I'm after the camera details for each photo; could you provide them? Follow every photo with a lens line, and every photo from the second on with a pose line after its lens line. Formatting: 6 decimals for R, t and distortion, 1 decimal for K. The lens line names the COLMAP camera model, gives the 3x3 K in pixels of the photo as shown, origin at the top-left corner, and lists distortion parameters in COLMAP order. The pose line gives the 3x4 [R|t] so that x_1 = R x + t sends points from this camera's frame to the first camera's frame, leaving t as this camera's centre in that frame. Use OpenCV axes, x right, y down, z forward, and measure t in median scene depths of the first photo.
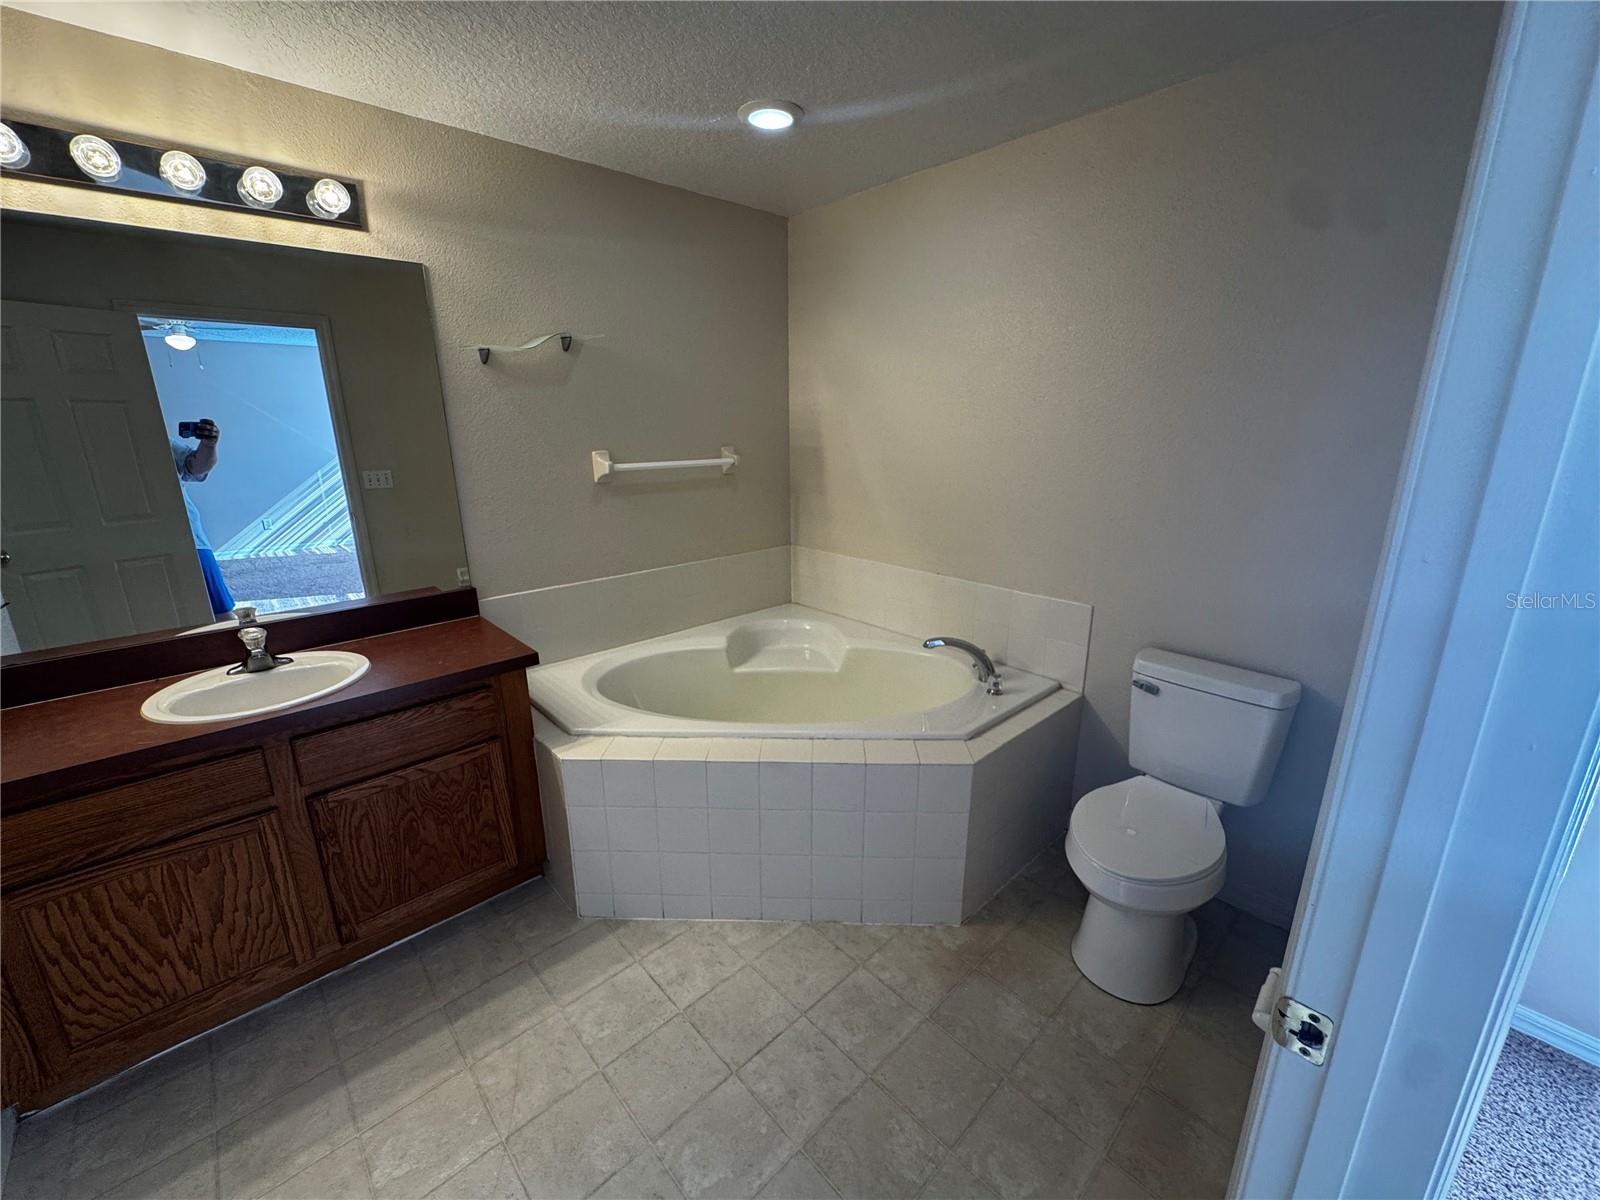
lens RADIAL K [[642.6, 0, 799.3], [0, 642.6, 594.5], [0, 0, 1]] dist [0.000622, 0.000323]
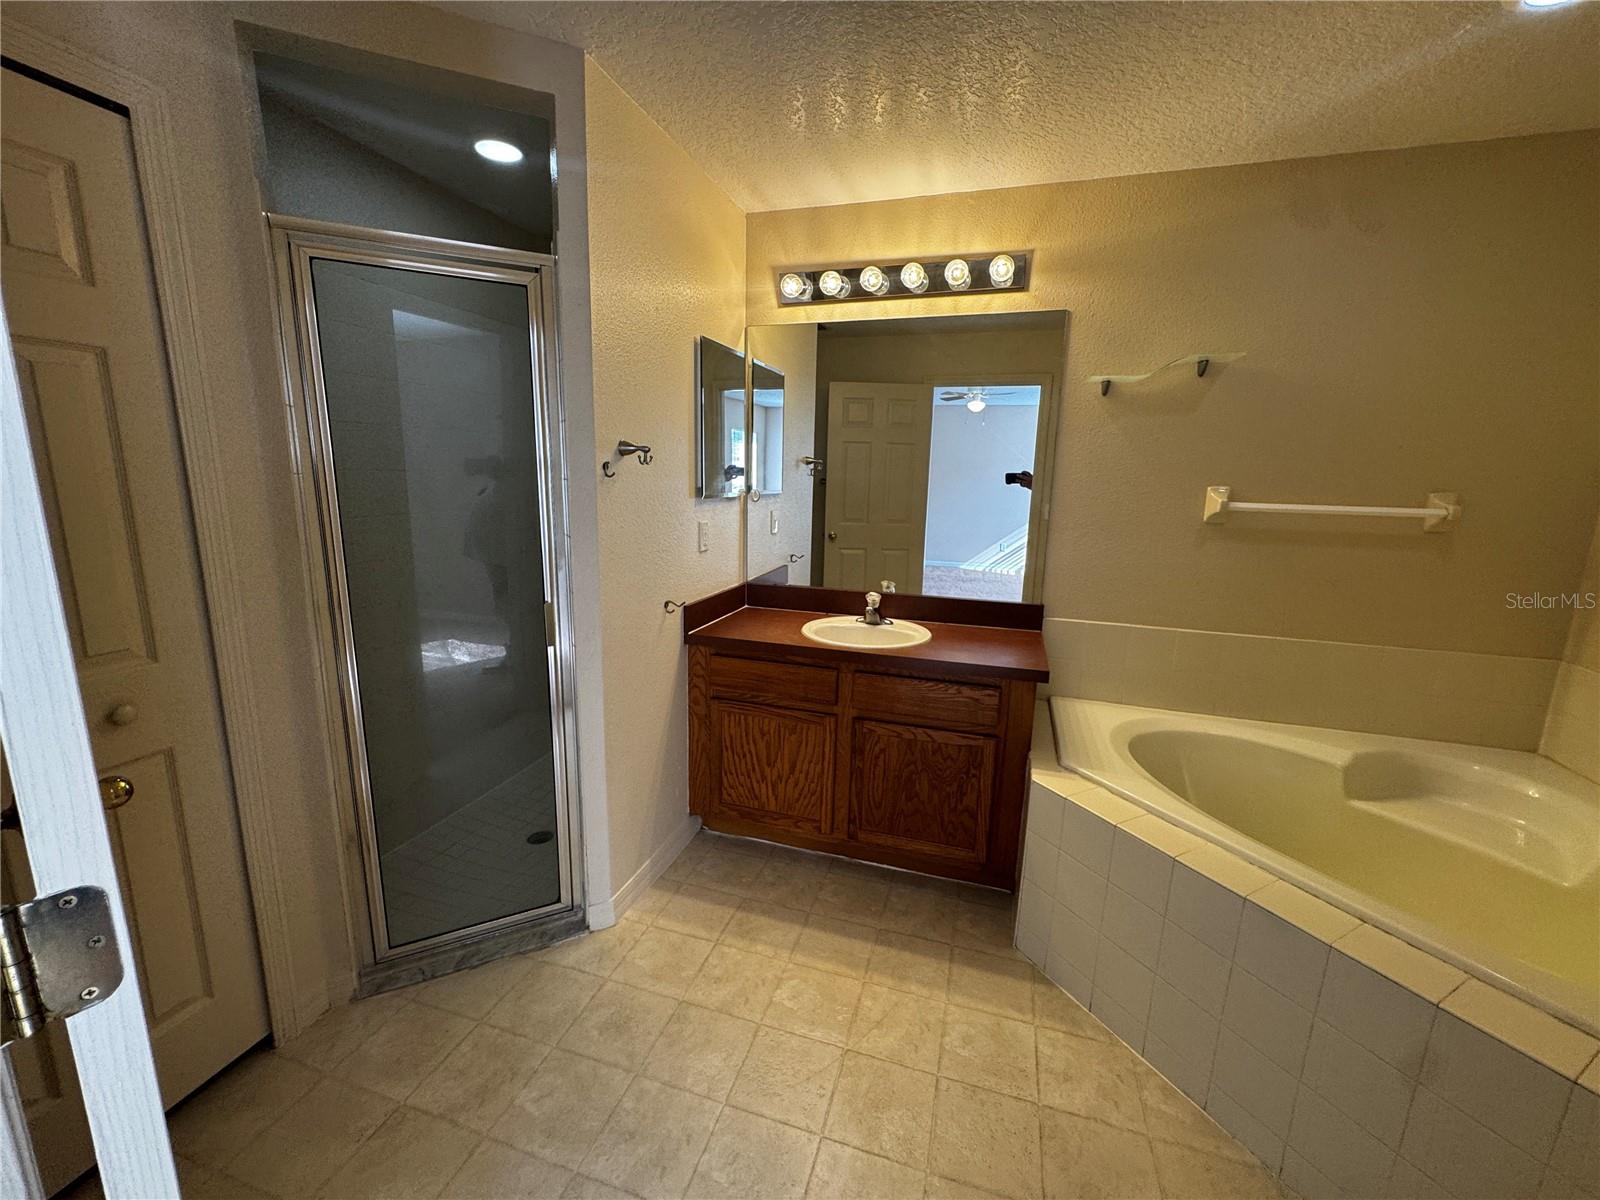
lens RADIAL K [[642.6, 0, 799.3], [0, 642.6, 594.5], [0, 0, 1]] dist [0.000622, 0.000323]
pose [[0.495765, 0.183951, -0.848752, 0.243231], [-0.252833, 0.965548, 0.061582, 0.011738], [0.830839, 0.184062, 0.525193, 0.134855]]
